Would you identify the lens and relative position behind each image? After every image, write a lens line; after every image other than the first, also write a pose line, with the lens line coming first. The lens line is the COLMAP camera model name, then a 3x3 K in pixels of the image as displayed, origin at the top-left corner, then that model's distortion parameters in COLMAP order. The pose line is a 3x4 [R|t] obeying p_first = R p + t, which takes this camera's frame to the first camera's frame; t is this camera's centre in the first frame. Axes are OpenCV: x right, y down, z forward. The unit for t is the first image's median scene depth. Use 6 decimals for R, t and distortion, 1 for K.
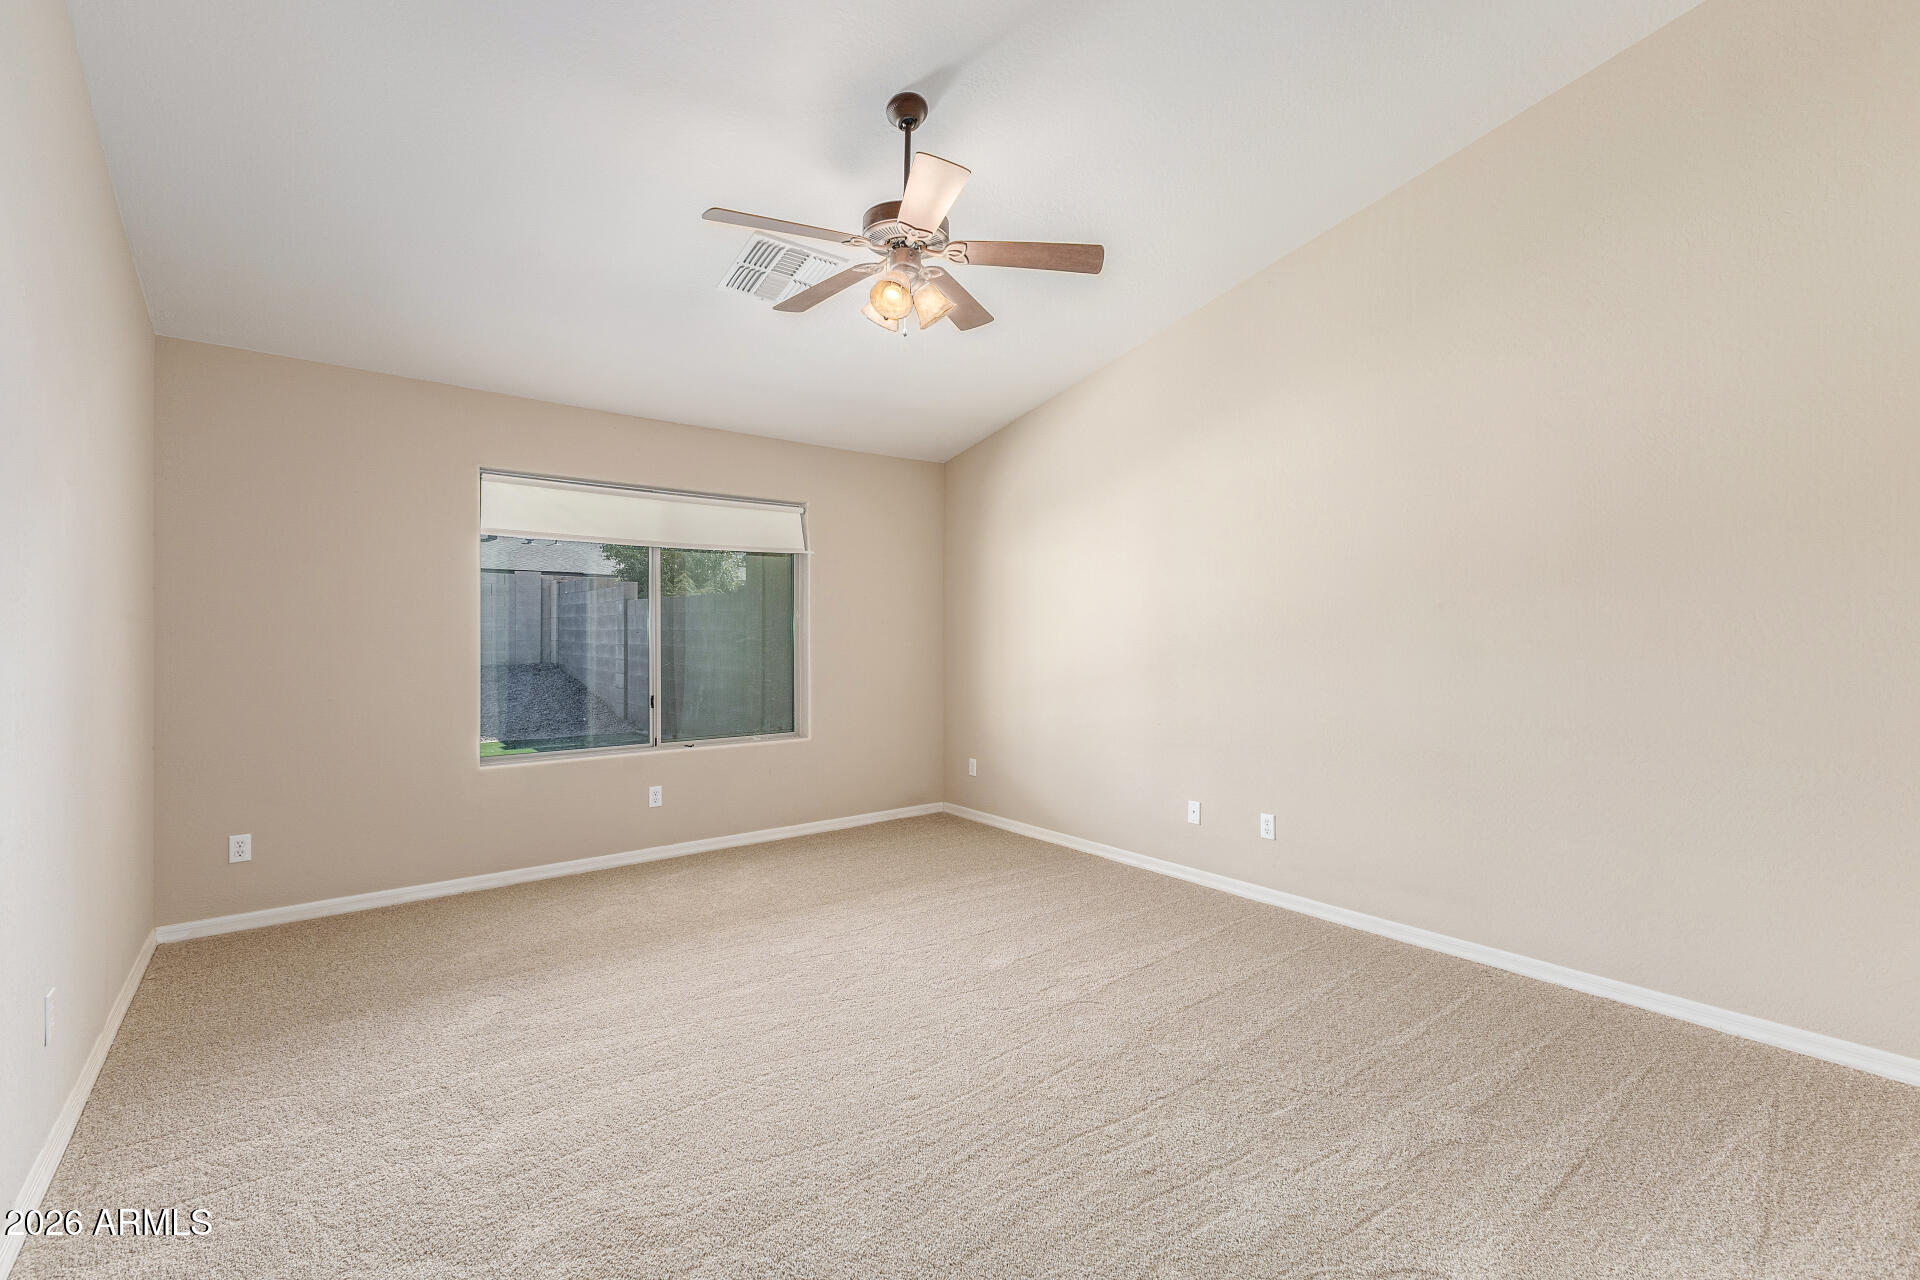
lens RADIAL K [[828.6, 0, 969.6], [0, 828.6, 636.4], [0, 0, 1]] dist [0.014406, -0.003868]
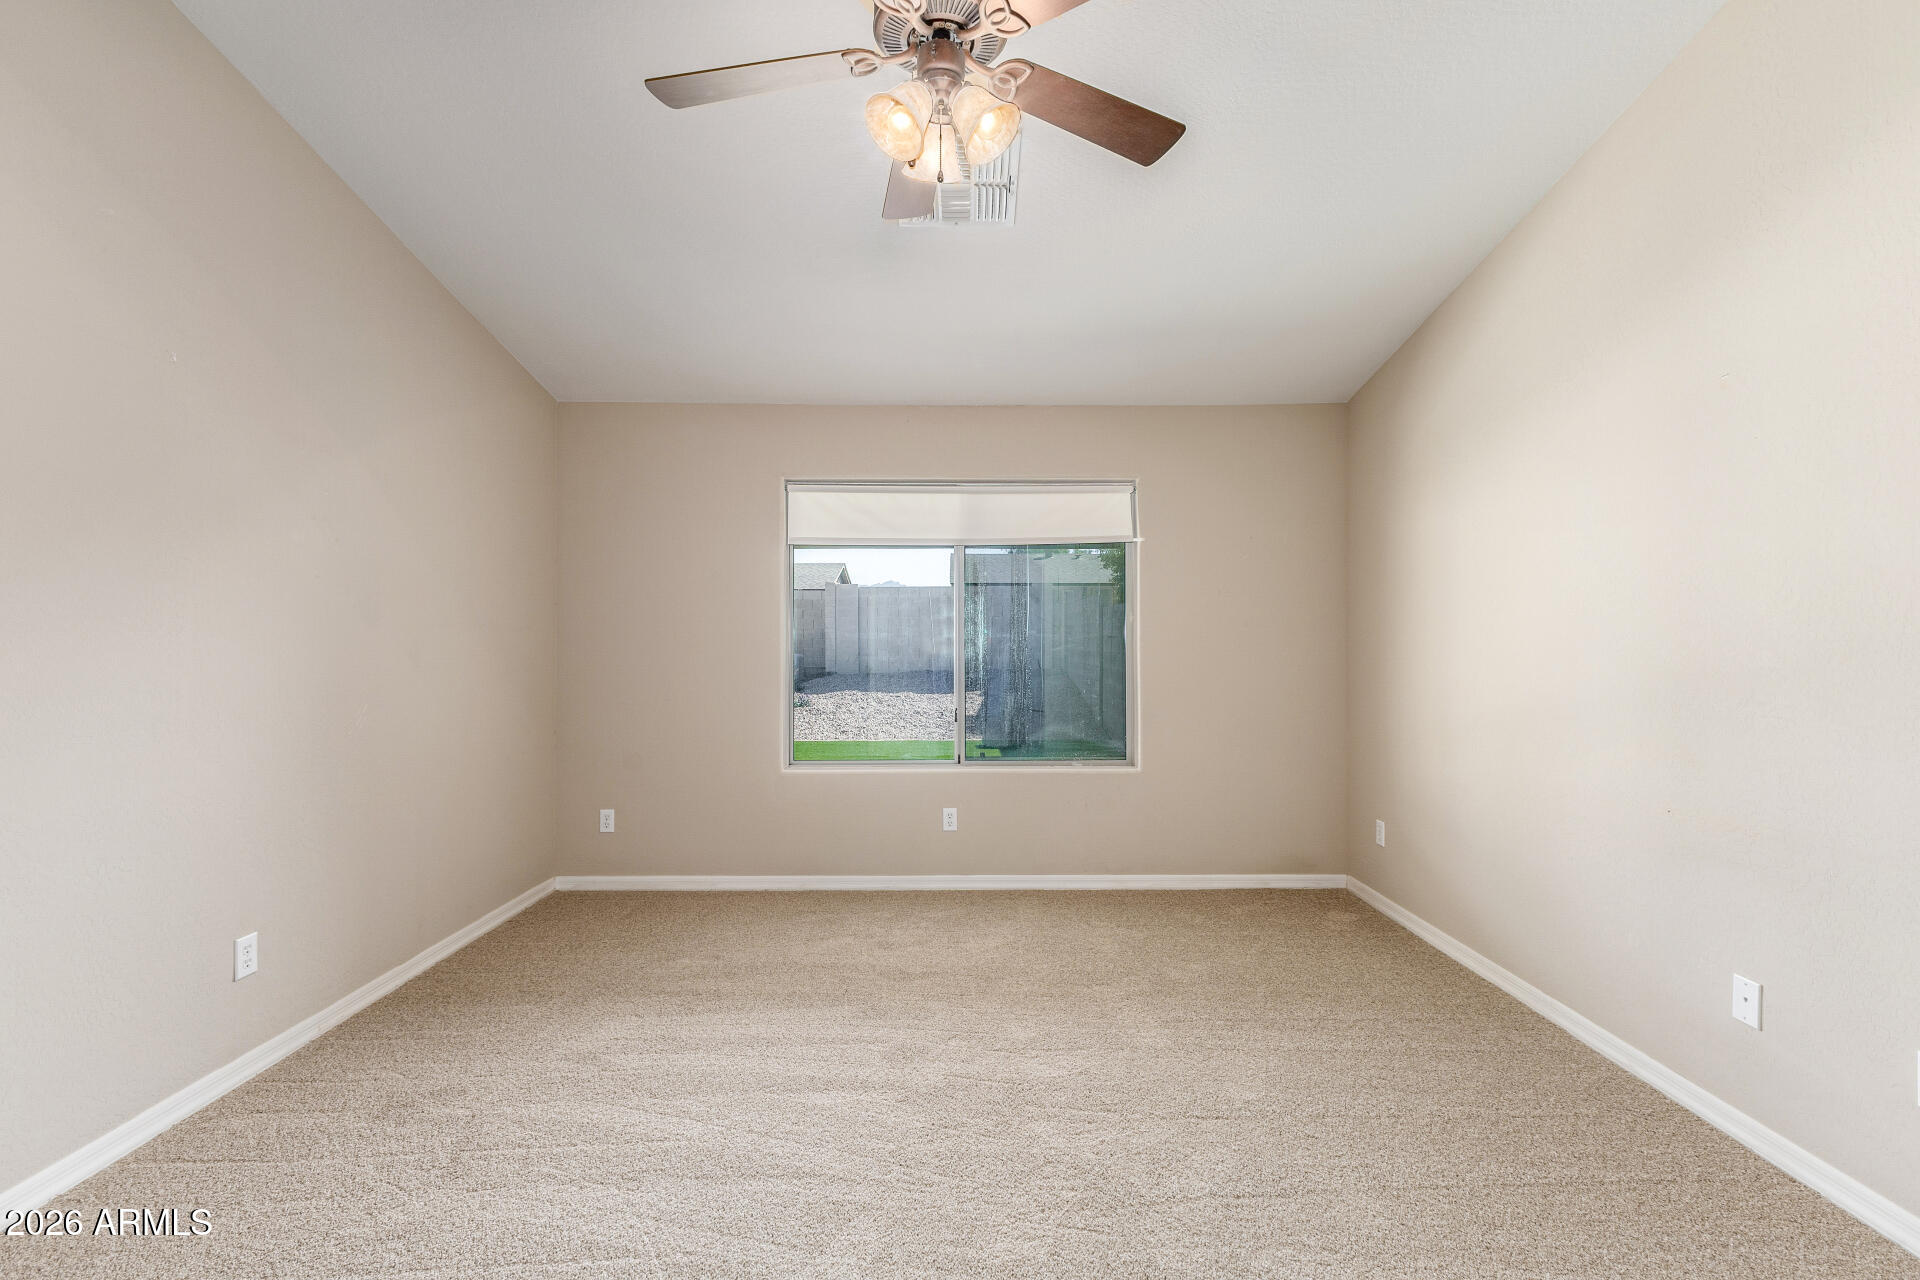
lens RADIAL K [[828.6, 0, 963.8], [0, 828.6, 641.5], [0, 0, 1]] dist [0.014406, -0.003868]
pose [[0.784218, -0.001122, -0.620484, 0.199395], [-0.000836, 0.999996, -0.002864, 0.000855], [0.620484, 0.002765, 0.784214, 0.298921]]
